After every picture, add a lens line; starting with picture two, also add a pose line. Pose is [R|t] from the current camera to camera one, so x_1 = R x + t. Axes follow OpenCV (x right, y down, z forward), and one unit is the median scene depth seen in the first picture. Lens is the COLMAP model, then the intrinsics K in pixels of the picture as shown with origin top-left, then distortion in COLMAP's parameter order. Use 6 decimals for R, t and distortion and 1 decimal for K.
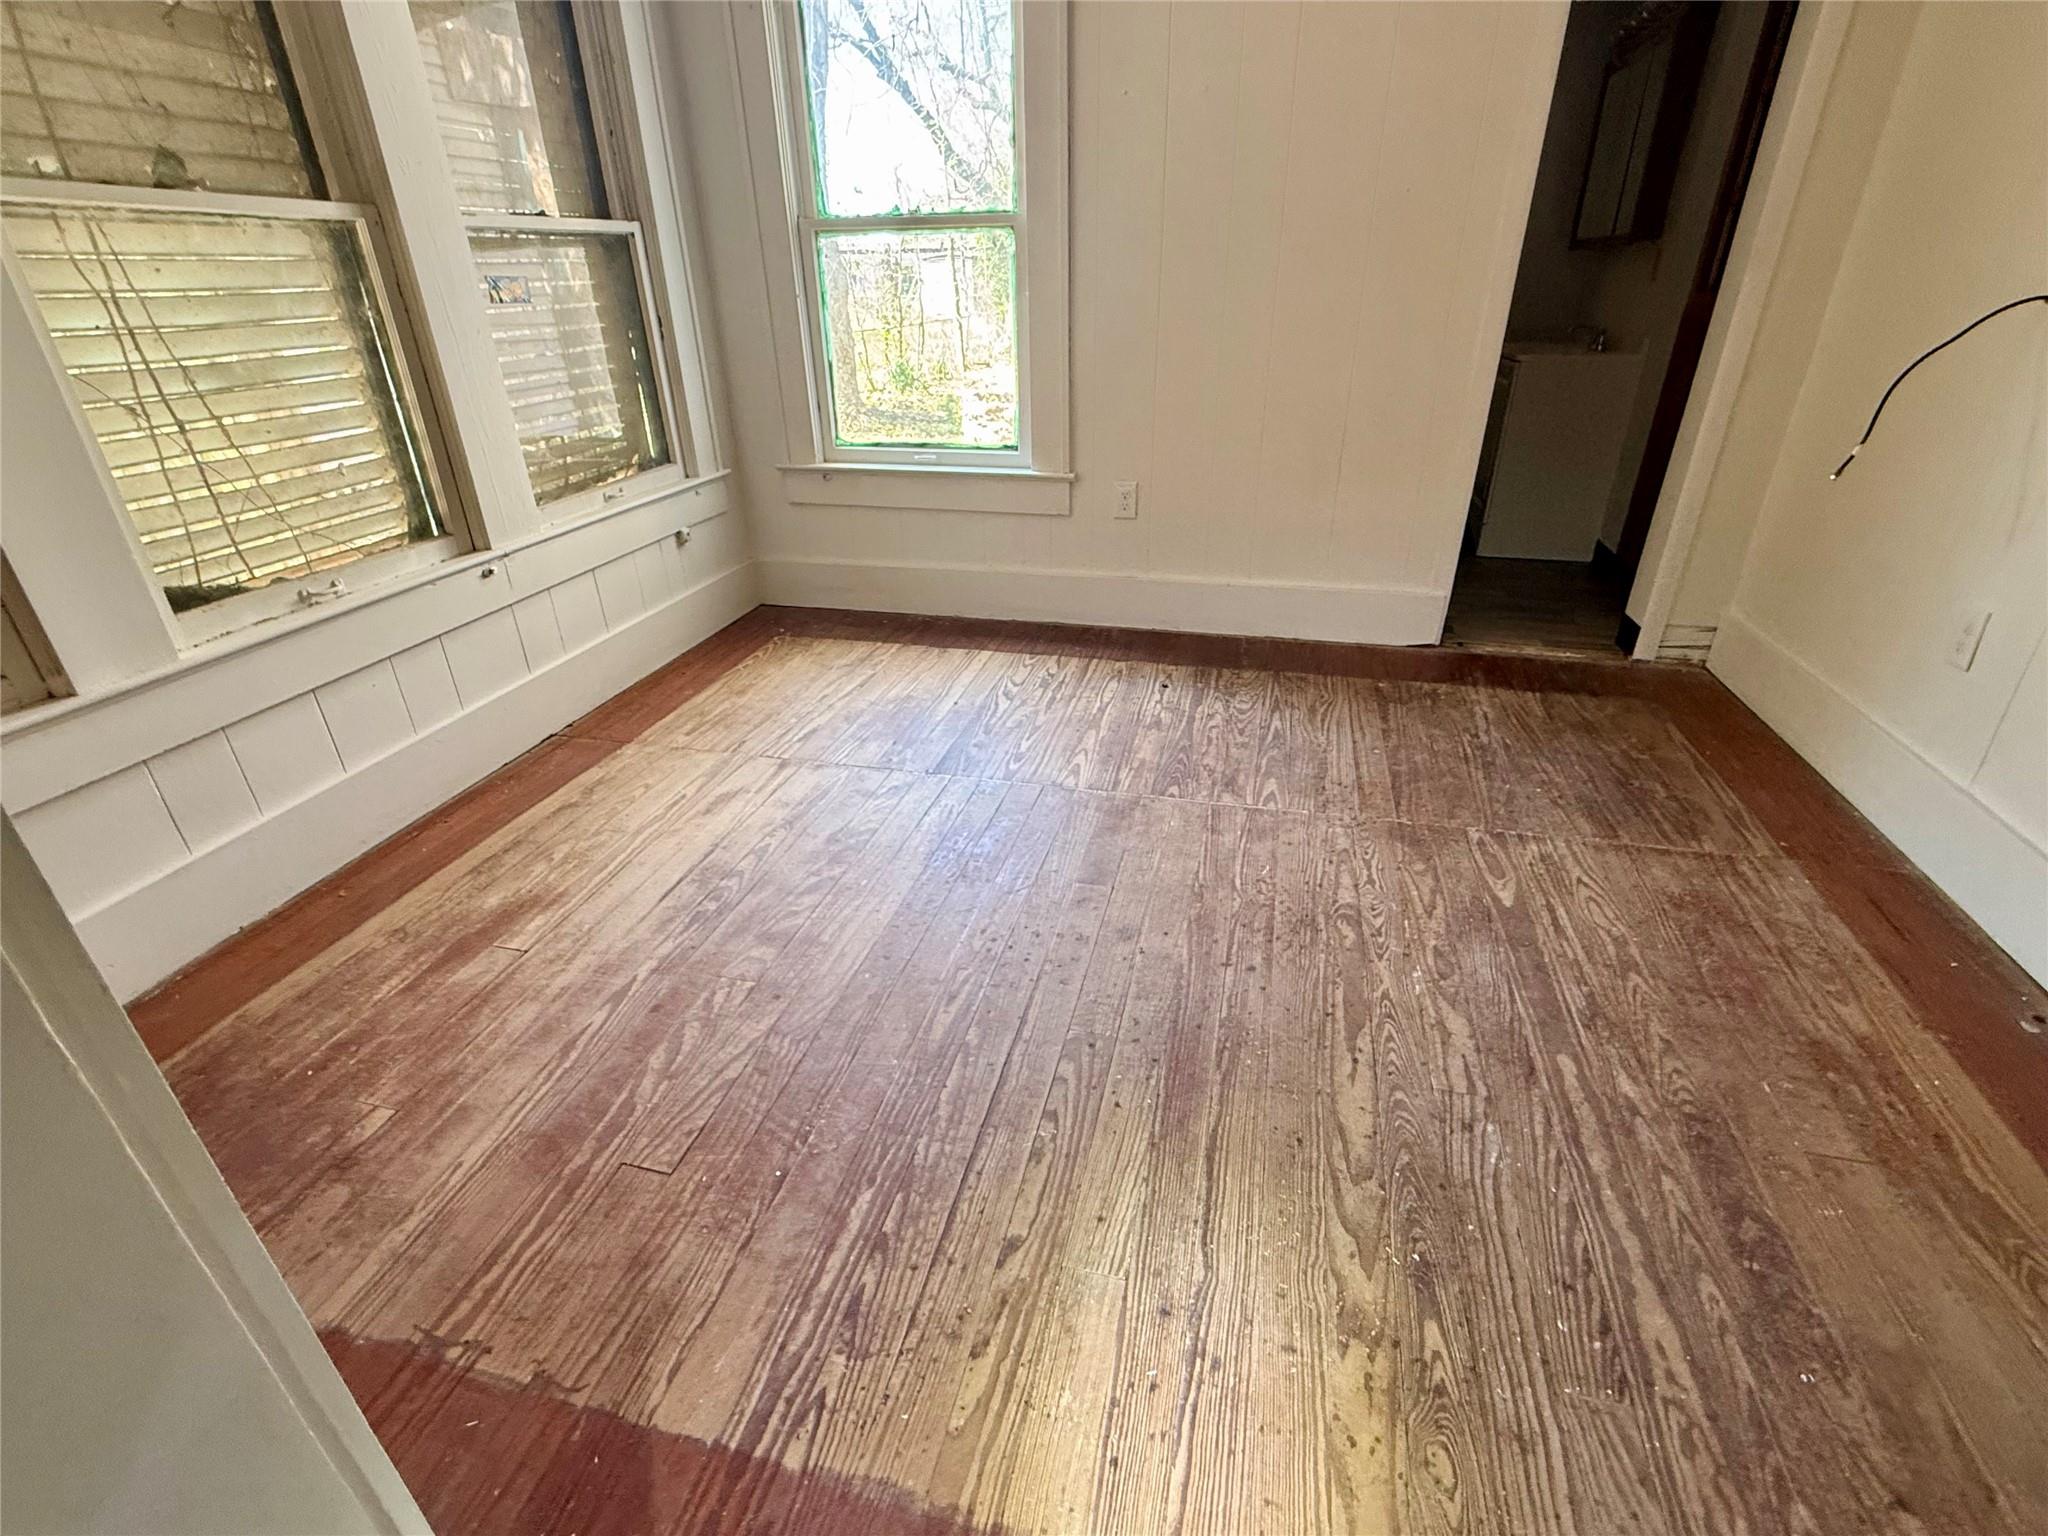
lens RADIAL K [[964.7, 0, 1017.3], [0, 964.7, 777.0], [0, 0, 1]] dist [0.001316, -0.000607]
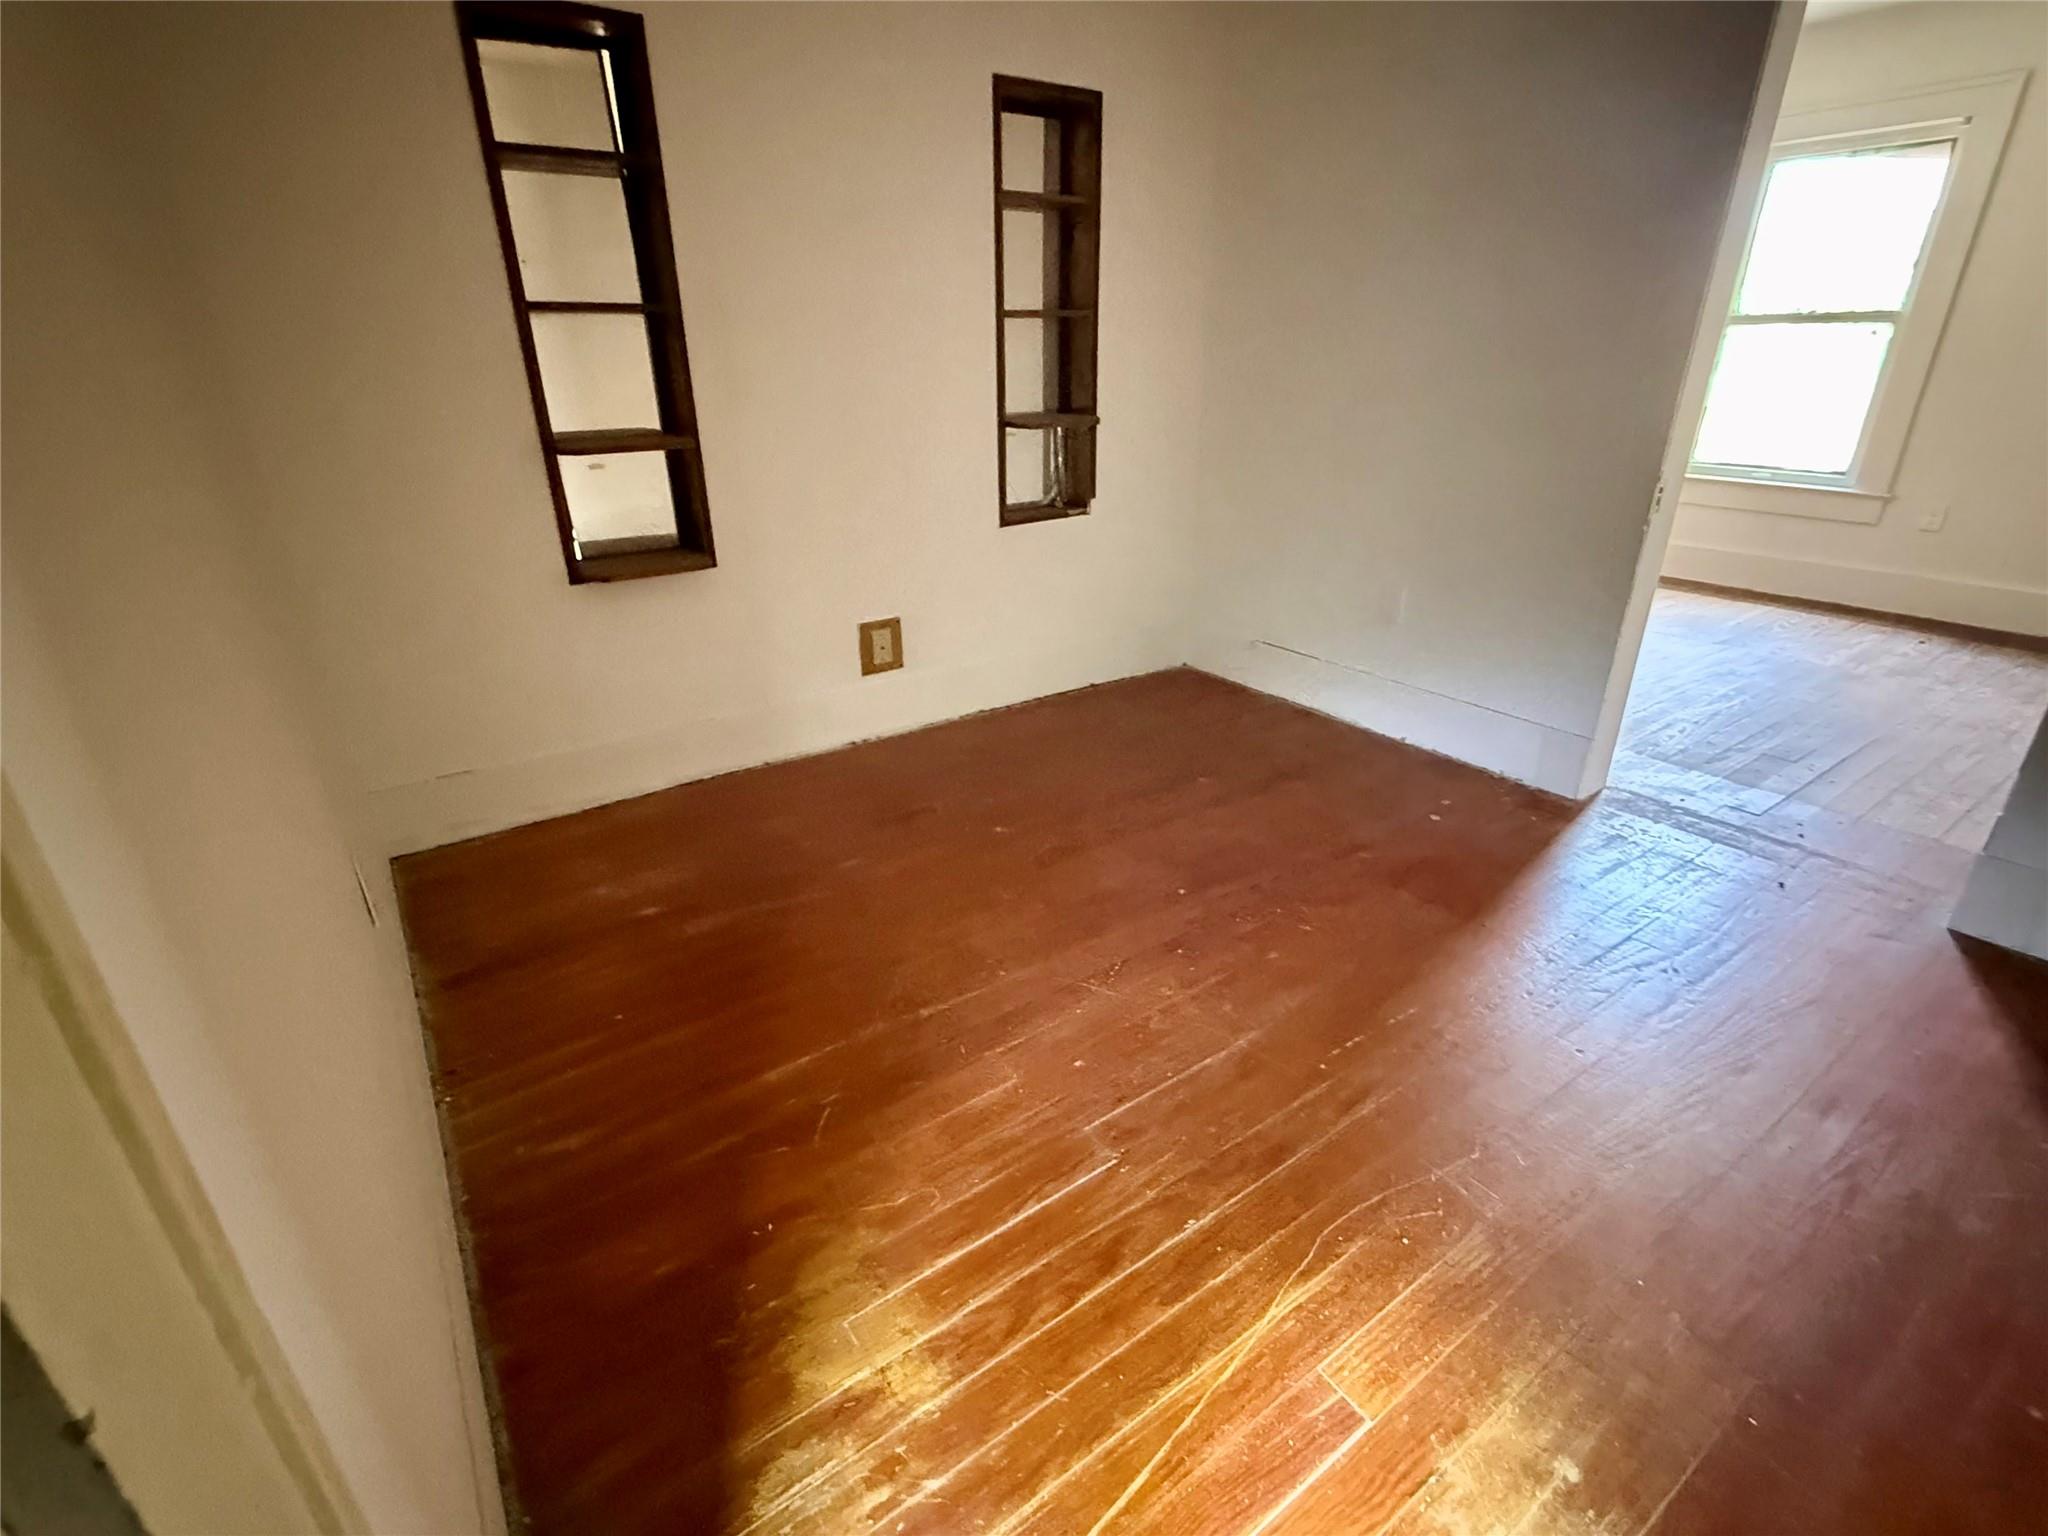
lens RADIAL K [[964.7, 0, 1017.3], [0, 964.7, 777.0], [0, 0, 1]] dist [0.001316, -0.000607]
pose [[0.765367, 0.268893, -0.584731, 0.018481], [-0.302307, 0.952275, 0.042215, 0.391226], [0.568176, 0.144458, 0.810128, -0.772904]]
